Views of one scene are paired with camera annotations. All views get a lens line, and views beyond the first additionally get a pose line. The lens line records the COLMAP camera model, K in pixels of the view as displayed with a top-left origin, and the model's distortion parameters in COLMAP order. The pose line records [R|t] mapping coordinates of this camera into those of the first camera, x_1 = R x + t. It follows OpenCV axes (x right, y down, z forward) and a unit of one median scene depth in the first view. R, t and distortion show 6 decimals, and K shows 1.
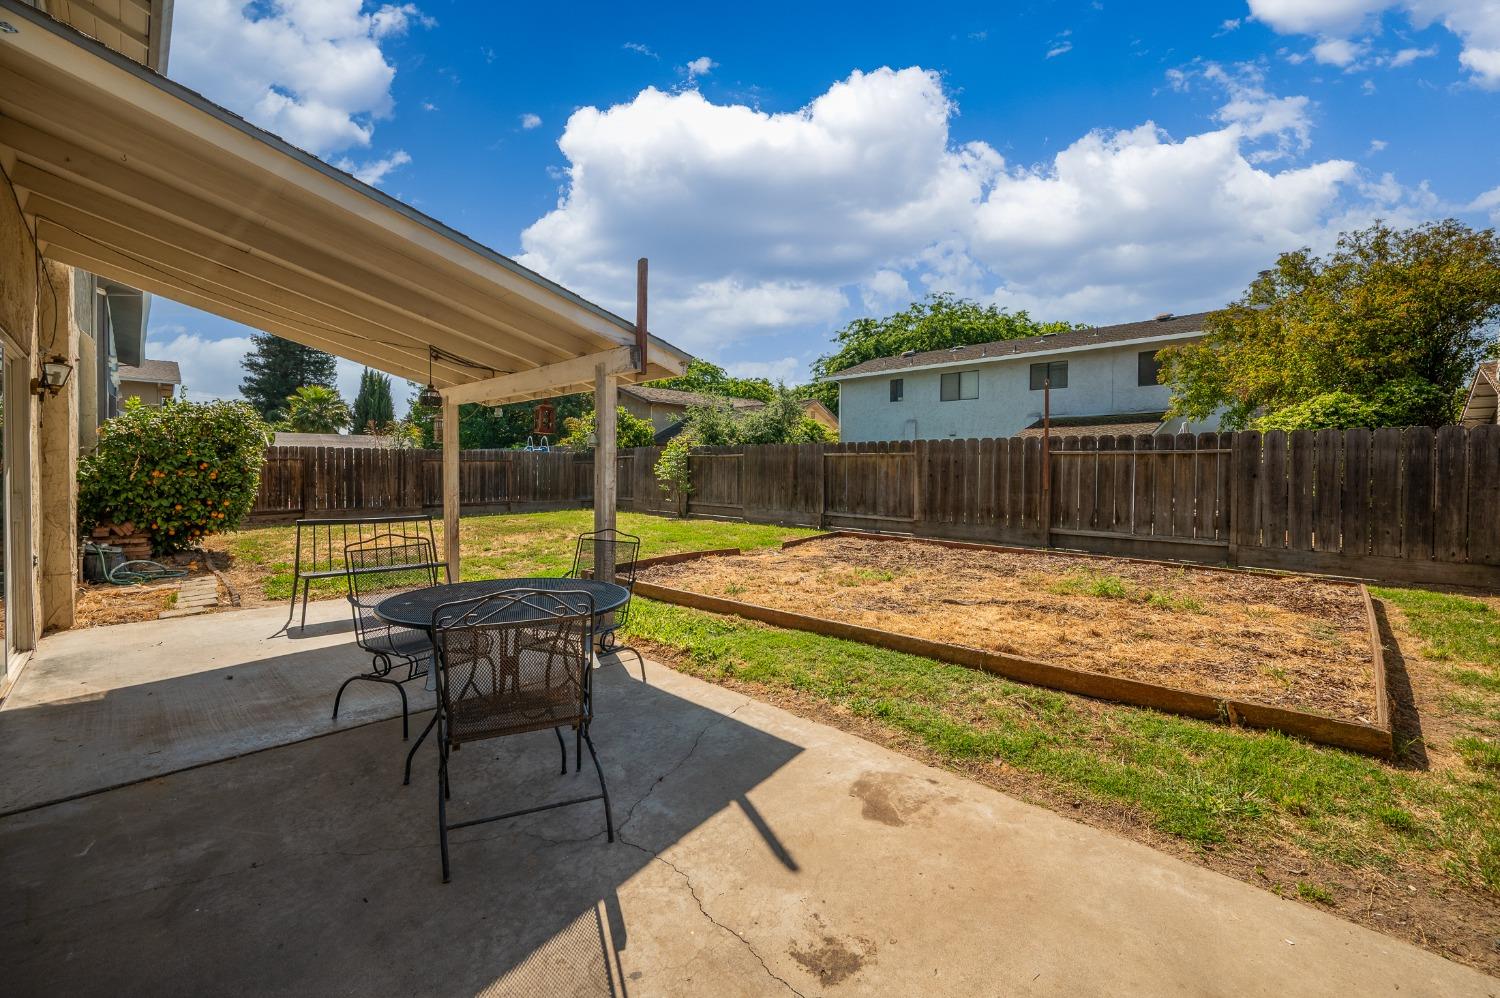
lens RADIAL K [[597.2, 0, 750.2], [0, 597.2, 476.3], [0, 0, 1]] dist [0.000233, 0.000081]
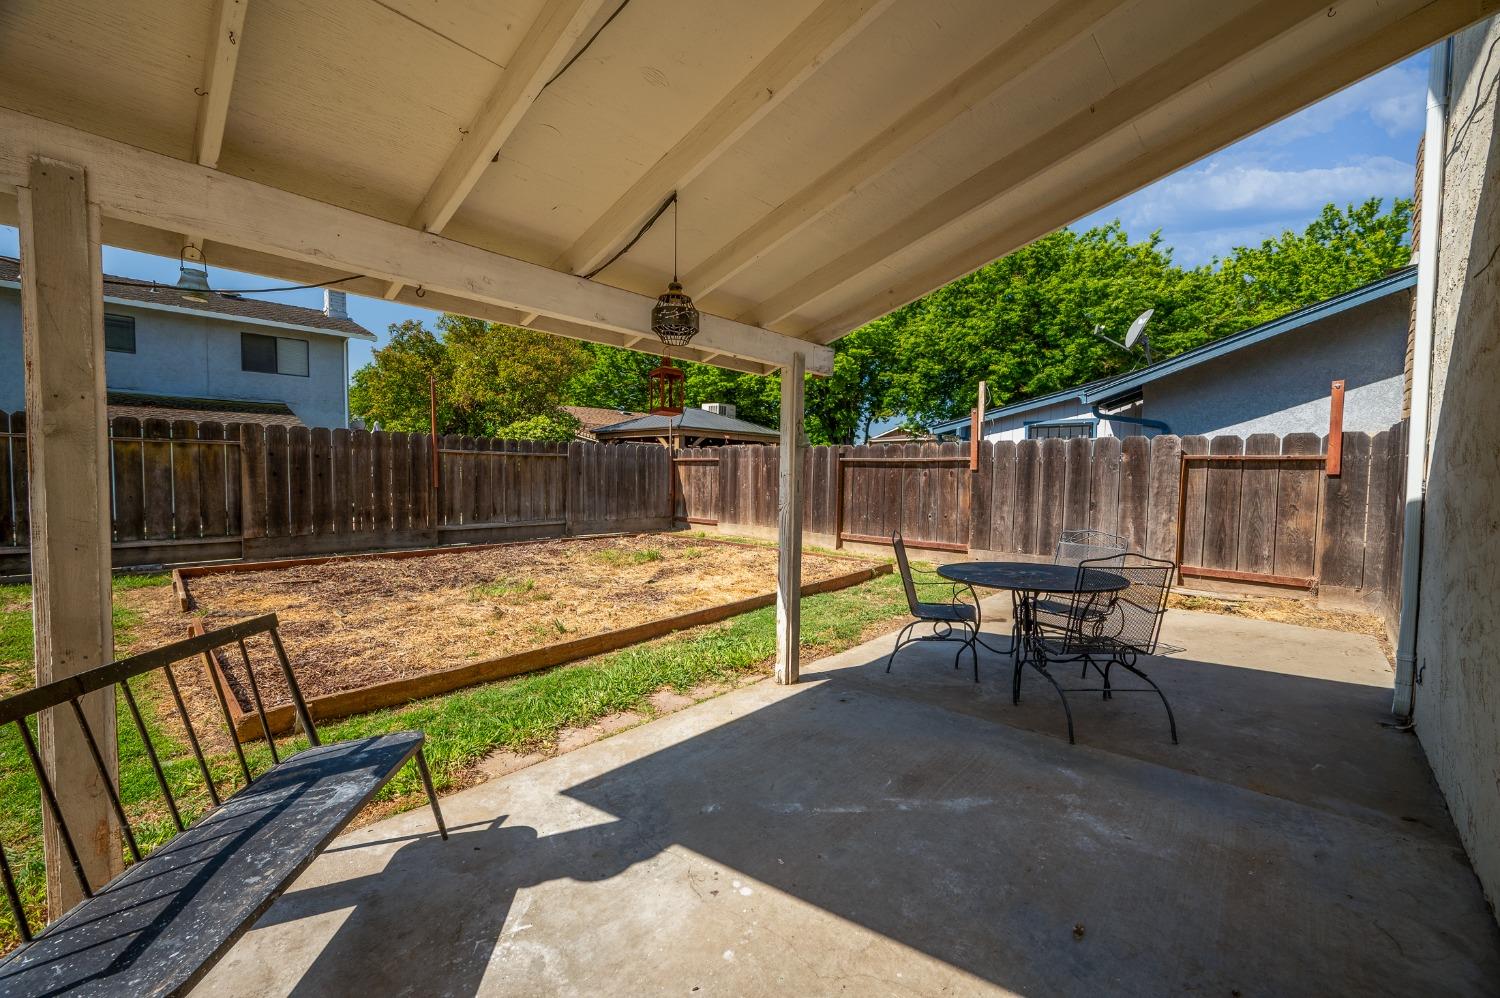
lens RADIAL K [[603.1, 0, 750.0], [0, 603.1, 499.0], [0, 0, 1]] dist [0.000484, 0.000015]
pose [[-0.025885, -0.051627, 0.998331, -0.502529], [-0.000929, 0.998666, 0.051621, -0.010790], [-0.999664, 0.000409, -0.025899, 0.483773]]
